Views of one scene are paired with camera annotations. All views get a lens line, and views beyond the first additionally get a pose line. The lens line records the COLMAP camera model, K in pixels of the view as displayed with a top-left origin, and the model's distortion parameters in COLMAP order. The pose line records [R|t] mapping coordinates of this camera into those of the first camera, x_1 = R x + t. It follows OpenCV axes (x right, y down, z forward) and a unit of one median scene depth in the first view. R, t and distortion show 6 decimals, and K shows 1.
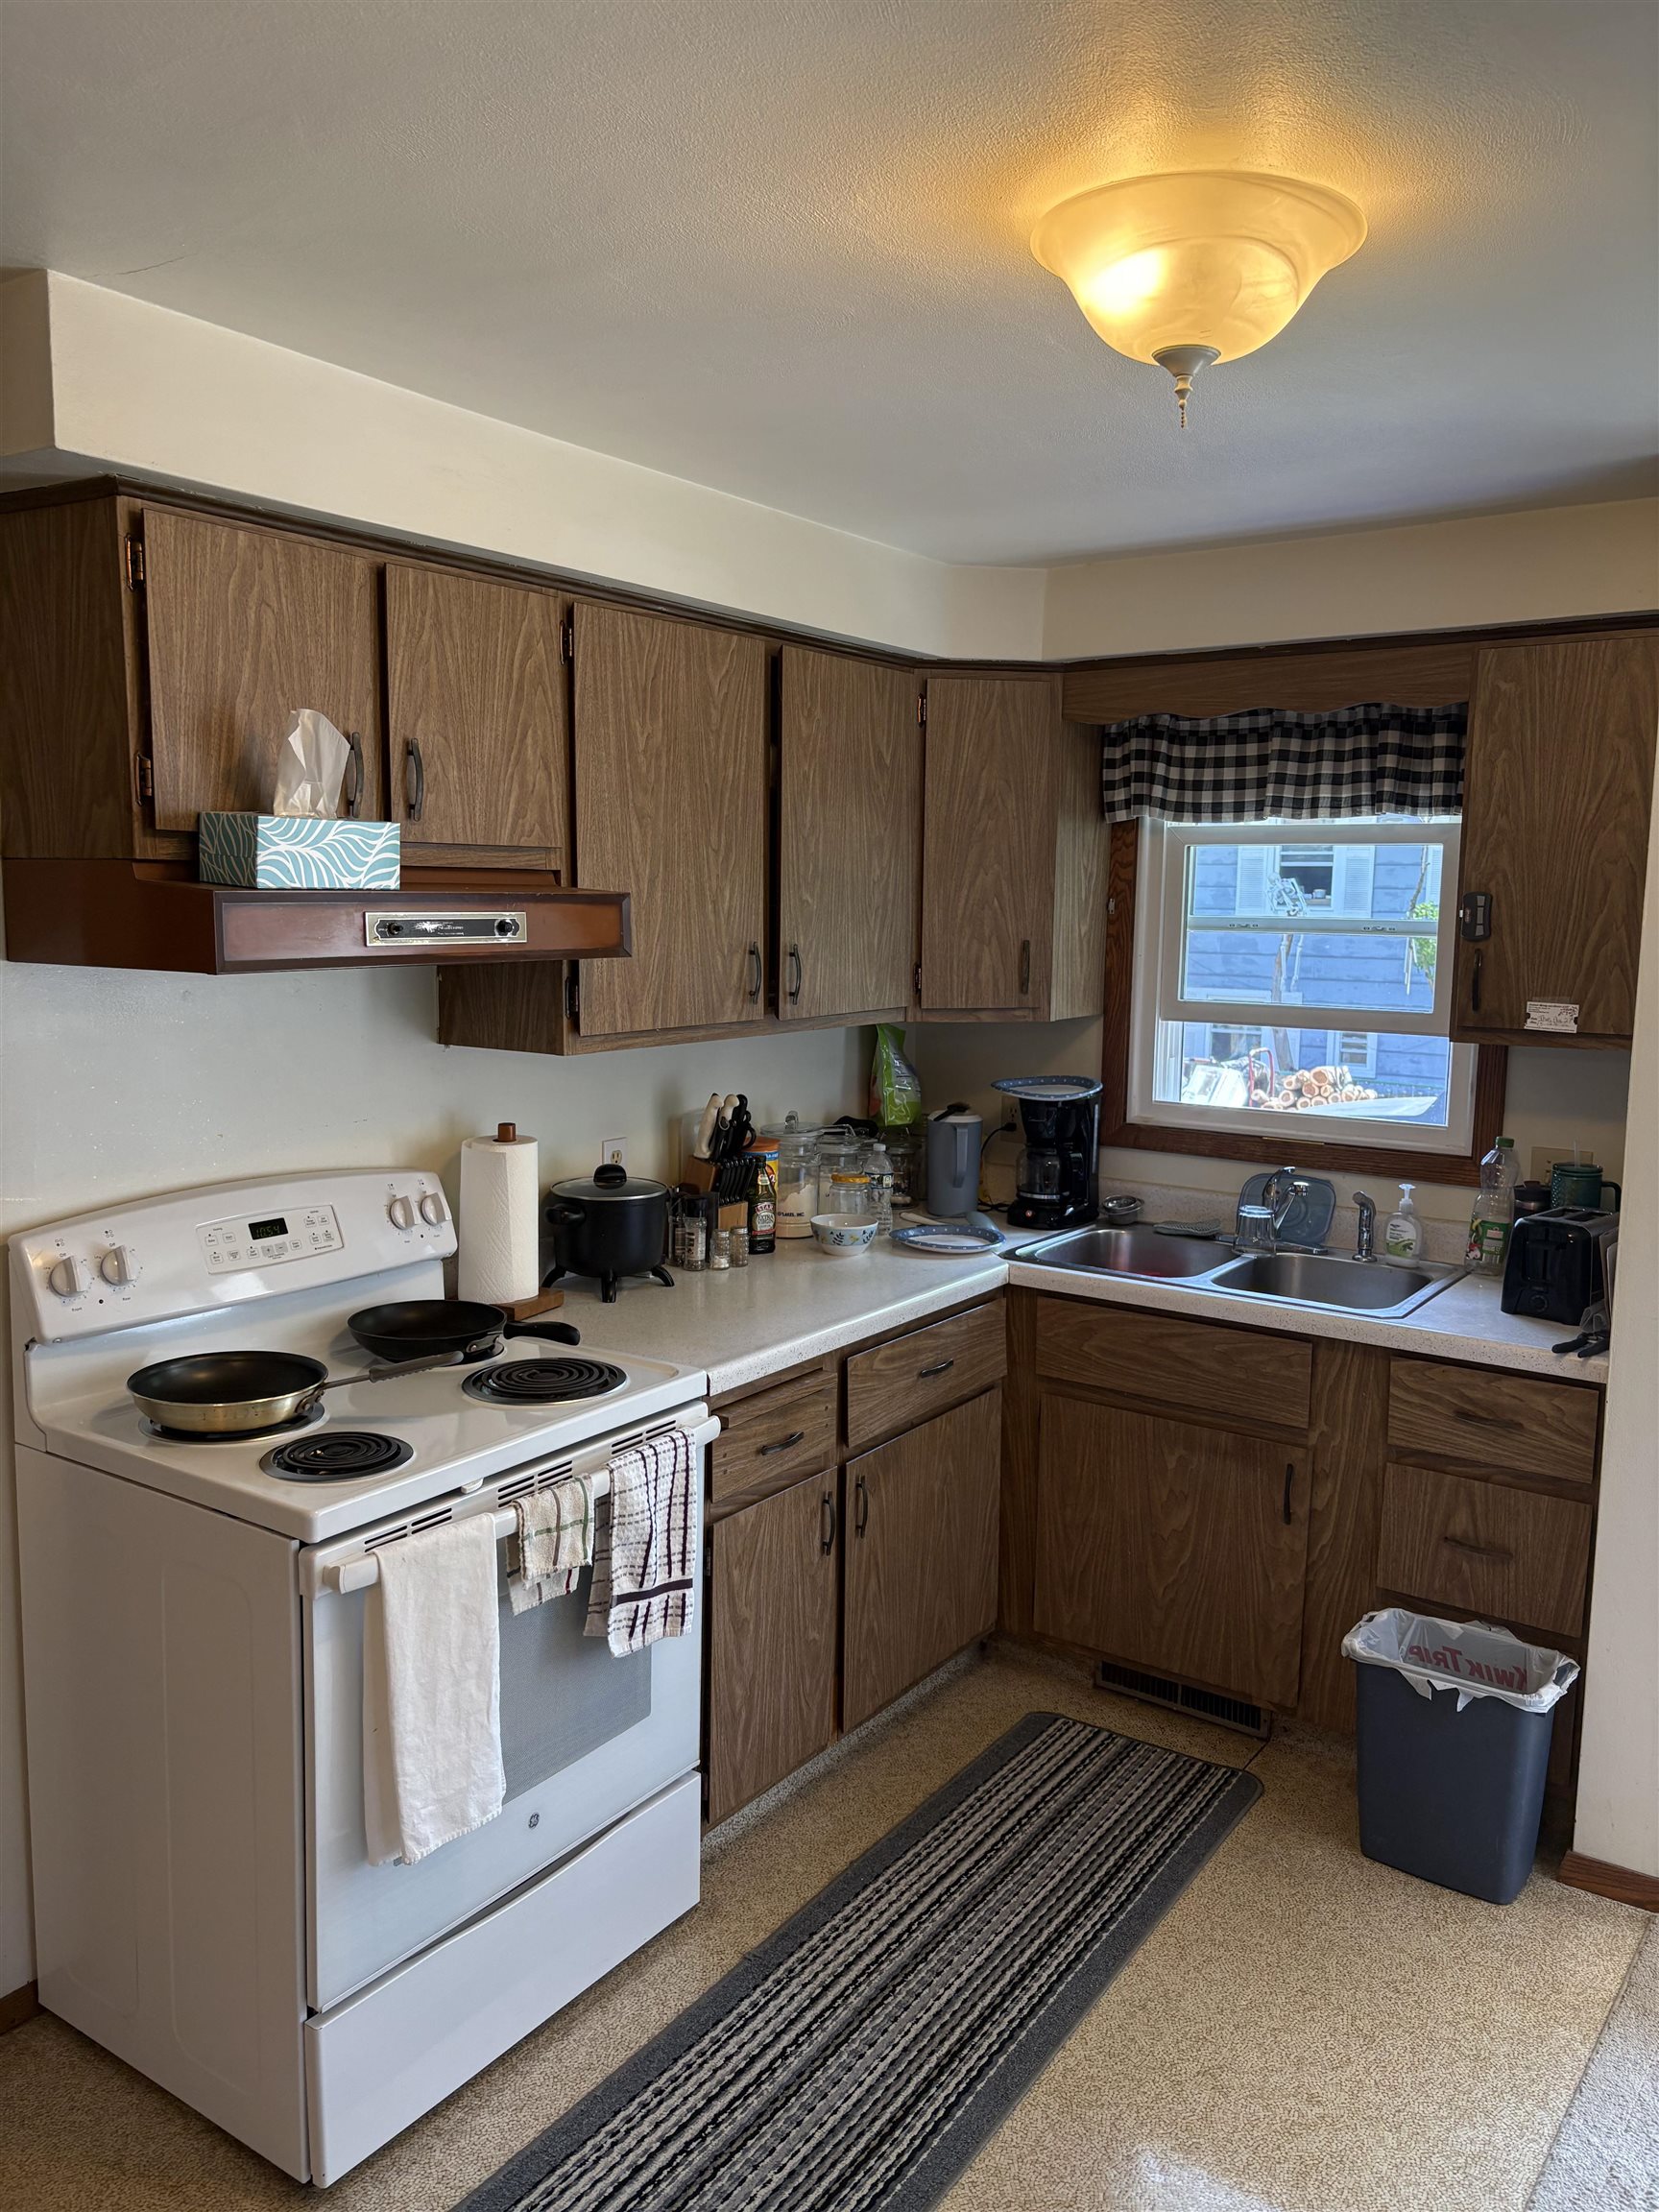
lens RADIAL K [[1667.3, 0, 829.2], [0, 1667.3, 1109.6], [0, 0, 1]] dist [0.000510, -0.002887]
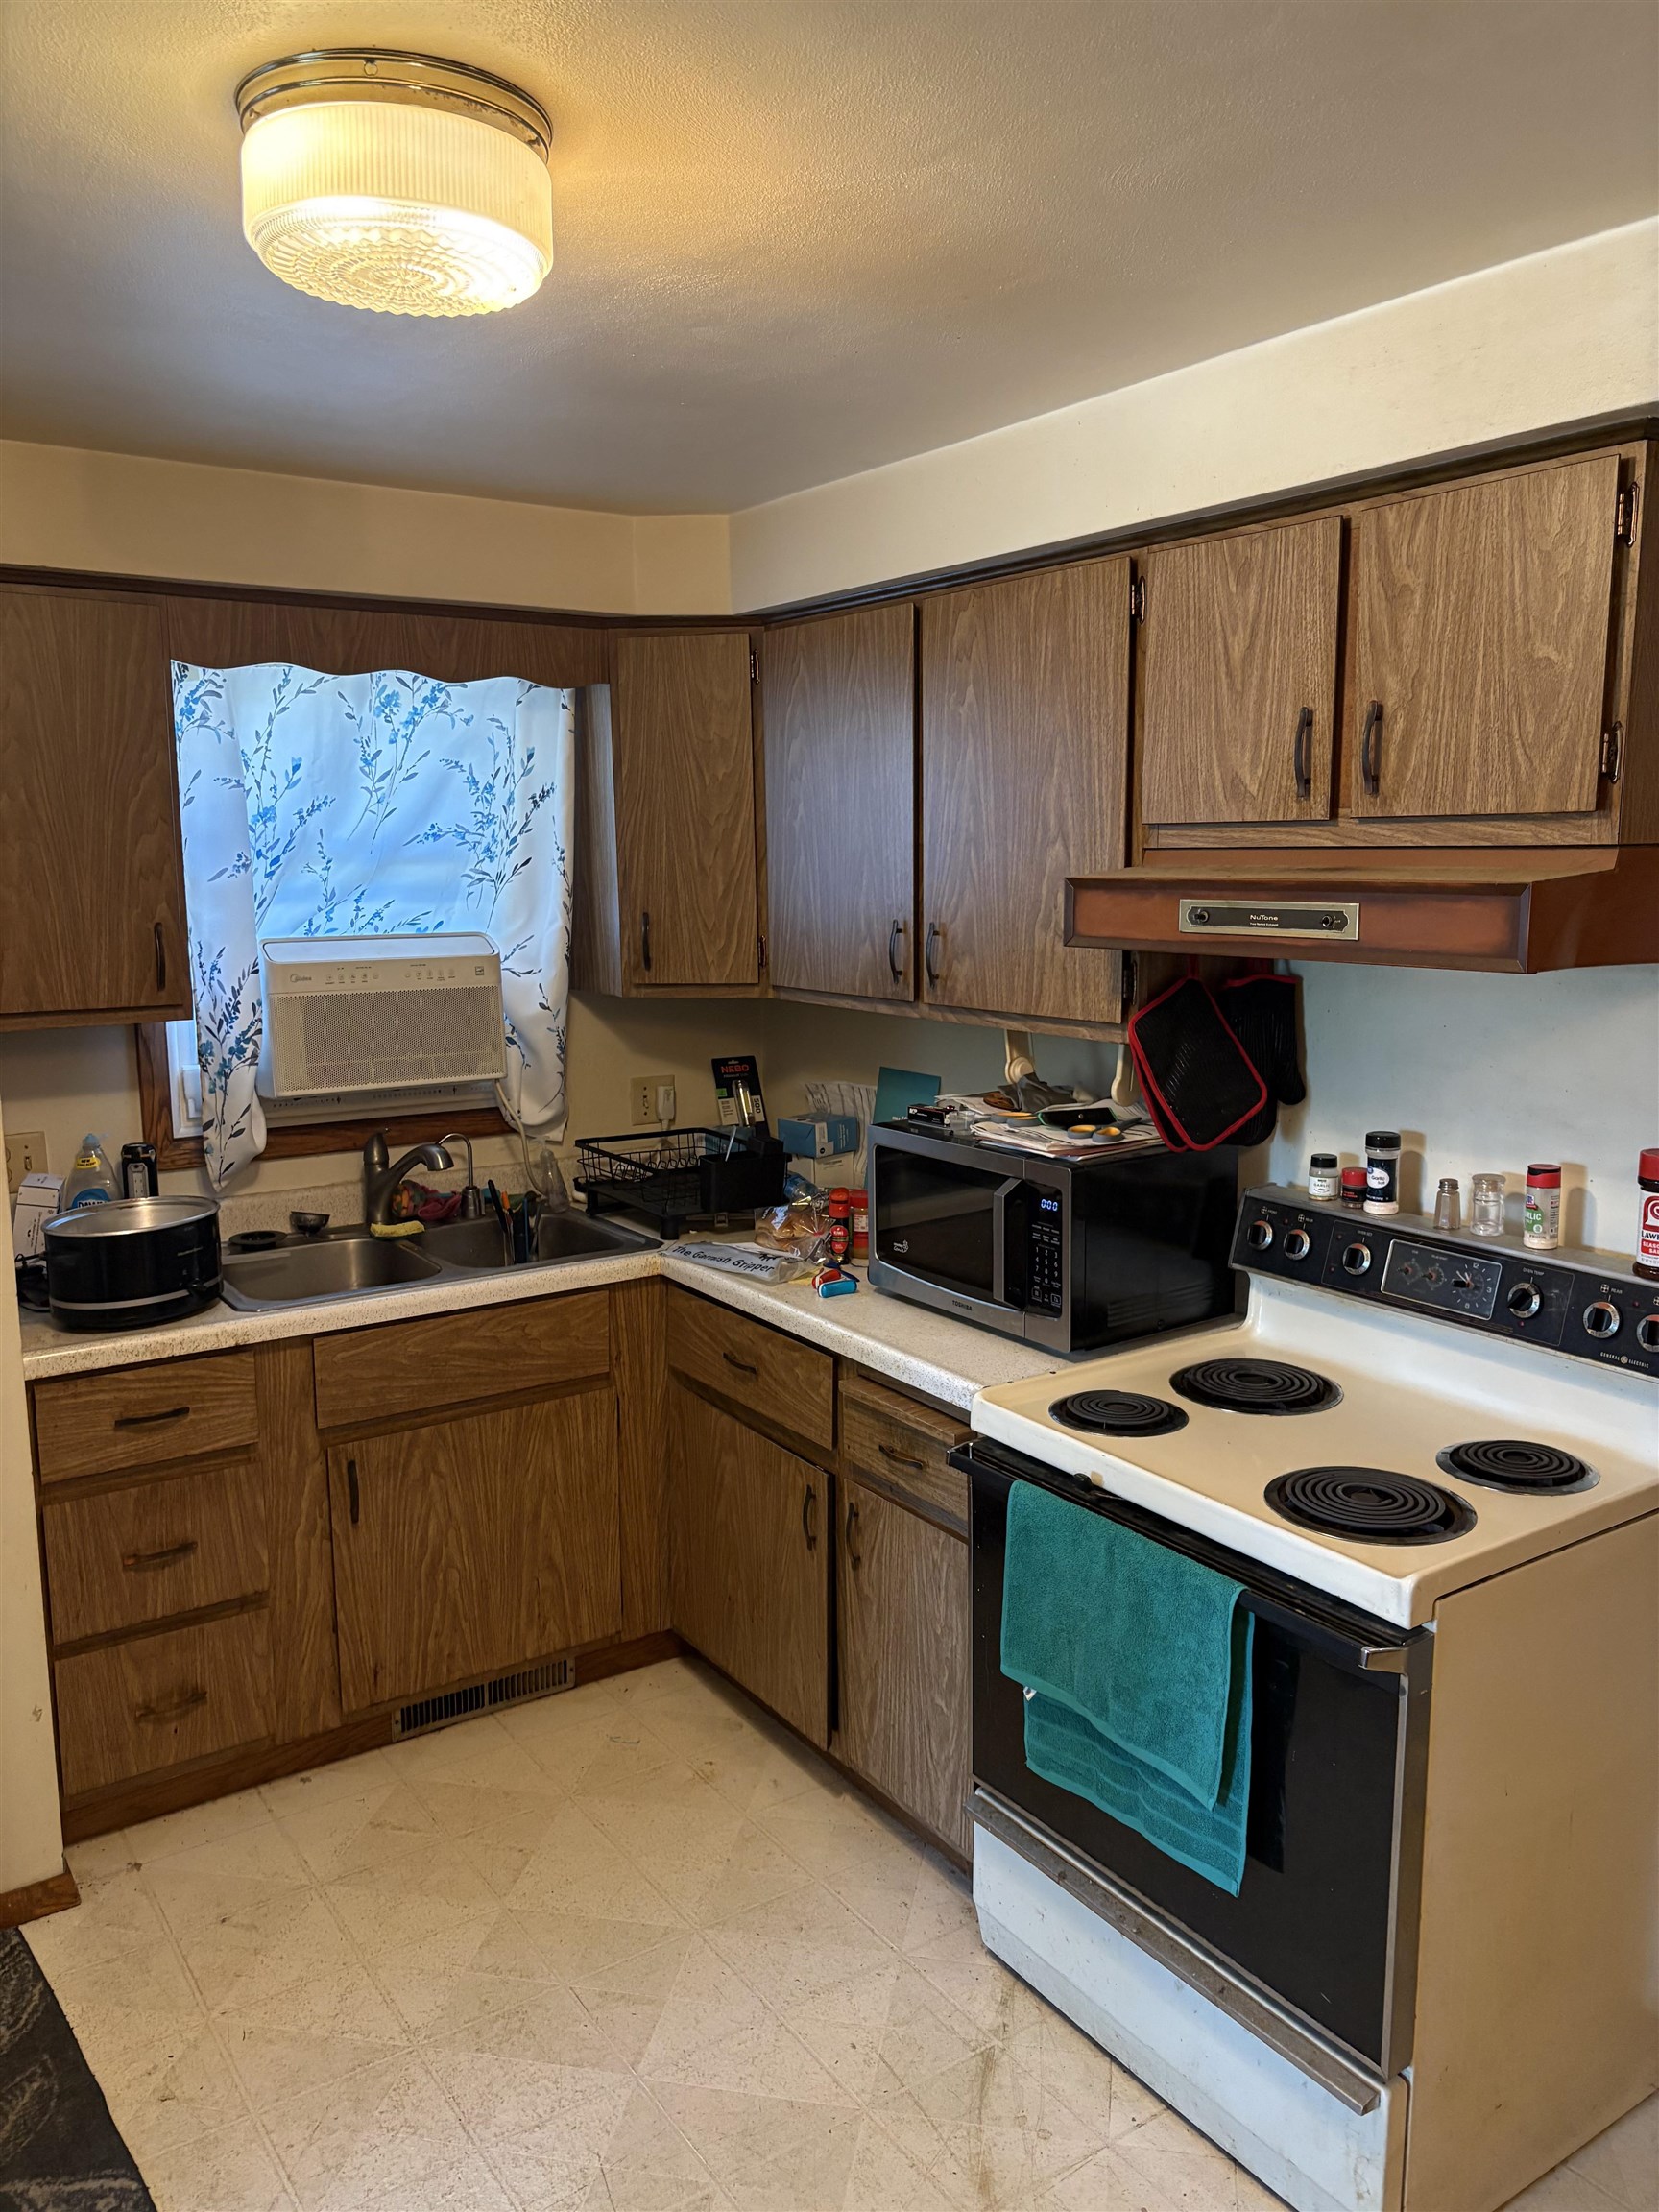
lens RADIAL K [[1667.3, 0, 830.1], [0, 1667.3, 1105.5], [0, 0, 1]] dist [0.000510, -0.002887]
pose [[-0.370906, 0.130236, -0.919493, 0.722325], [-0.118804, 0.975328, 0.186067, -0.147844], [0.921040, 0.178253, -0.346282, 1.117822]]
